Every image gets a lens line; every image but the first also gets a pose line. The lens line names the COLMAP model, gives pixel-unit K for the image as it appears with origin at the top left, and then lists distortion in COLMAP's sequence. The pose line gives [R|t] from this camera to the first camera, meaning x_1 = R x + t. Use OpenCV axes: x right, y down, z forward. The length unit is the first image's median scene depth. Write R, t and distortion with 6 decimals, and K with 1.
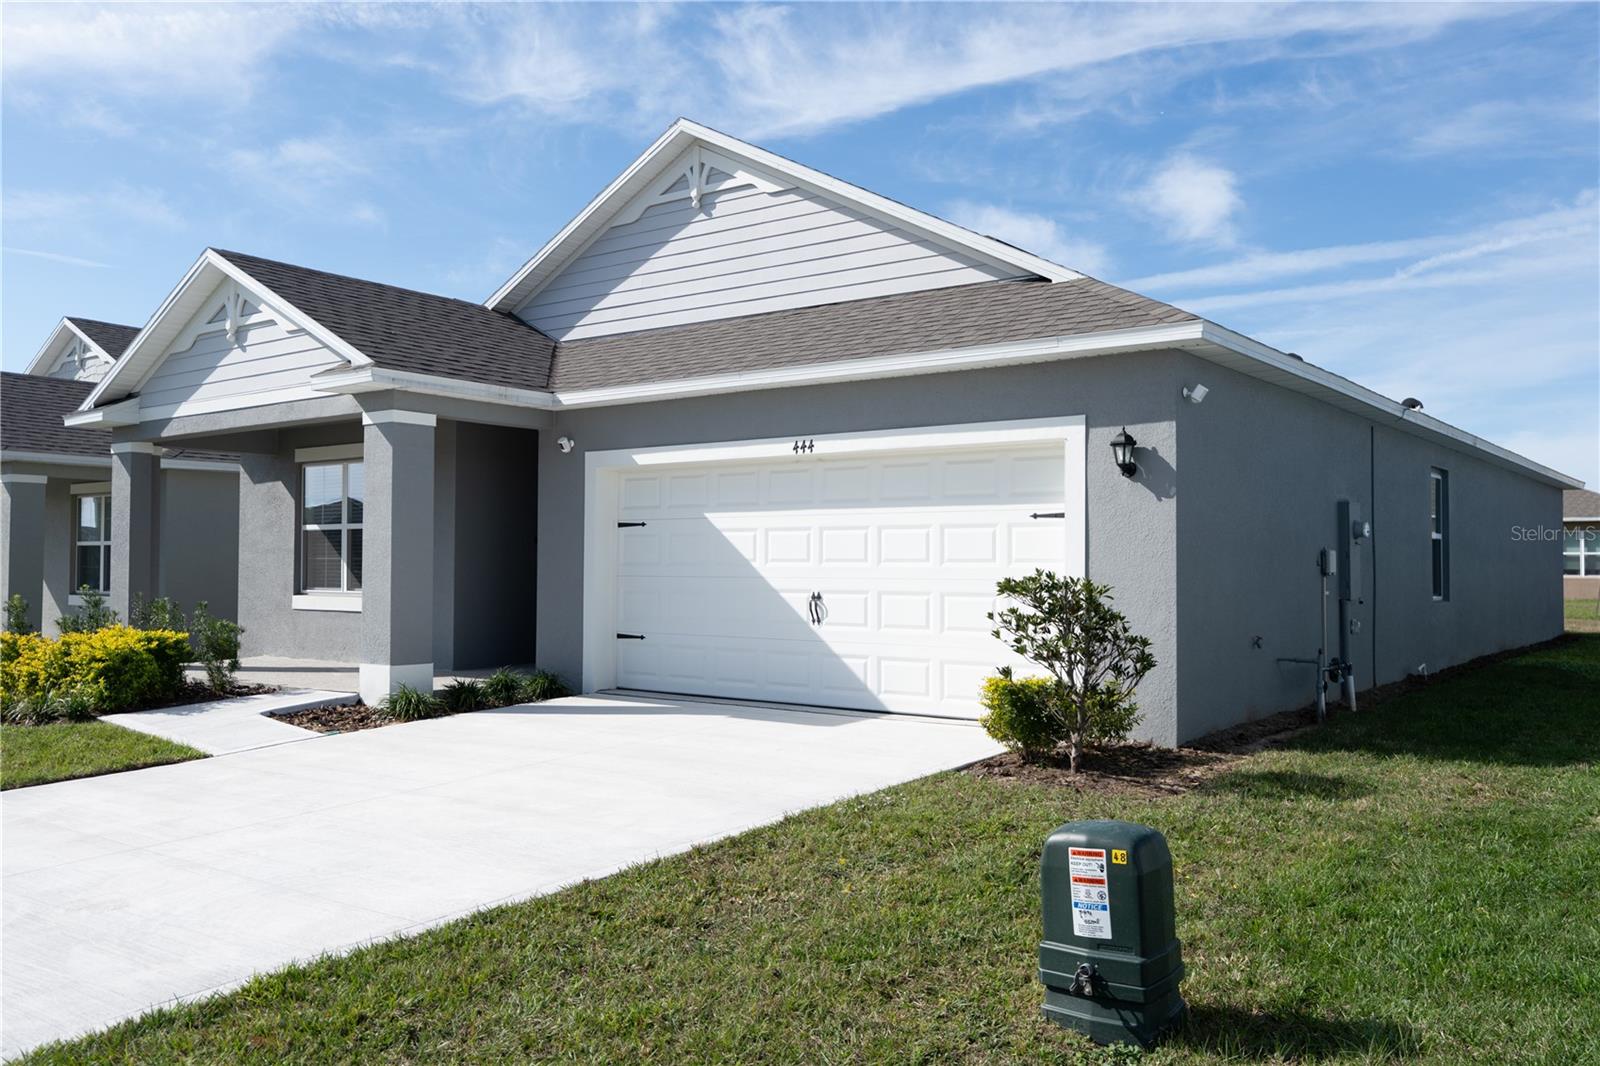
lens RADIAL K [[1272.1, 0, 800.0], [0, 1272.1, 533.0], [0, 0, 1]] dist [0.002533, 0.003777]
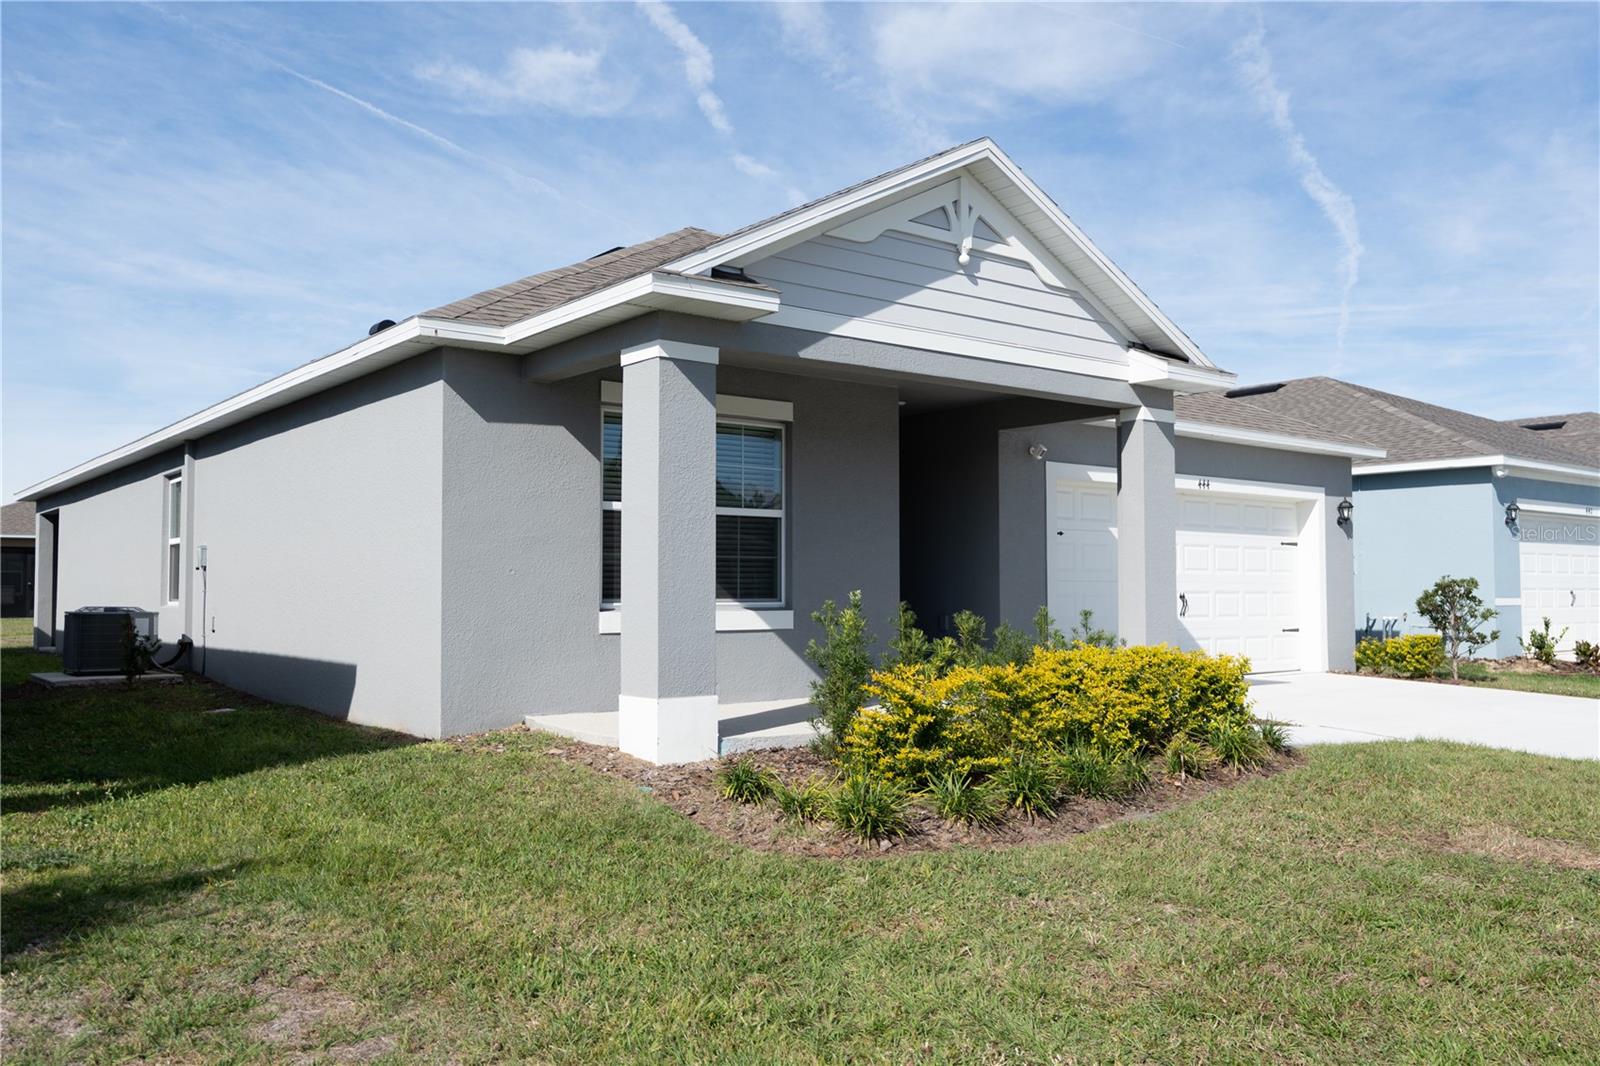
lens RADIAL K [[1272.1, 0, 800.0], [0, 1272.1, 533.0], [0, 0, 1]] dist [0.002533, 0.003777]
pose [[0.258938, 0.040824, 0.965031, -1.141599], [-0.028048, 0.999003, -0.034735, 0.034182], [-0.965487, -0.018073, 0.259825, 0.862895]]
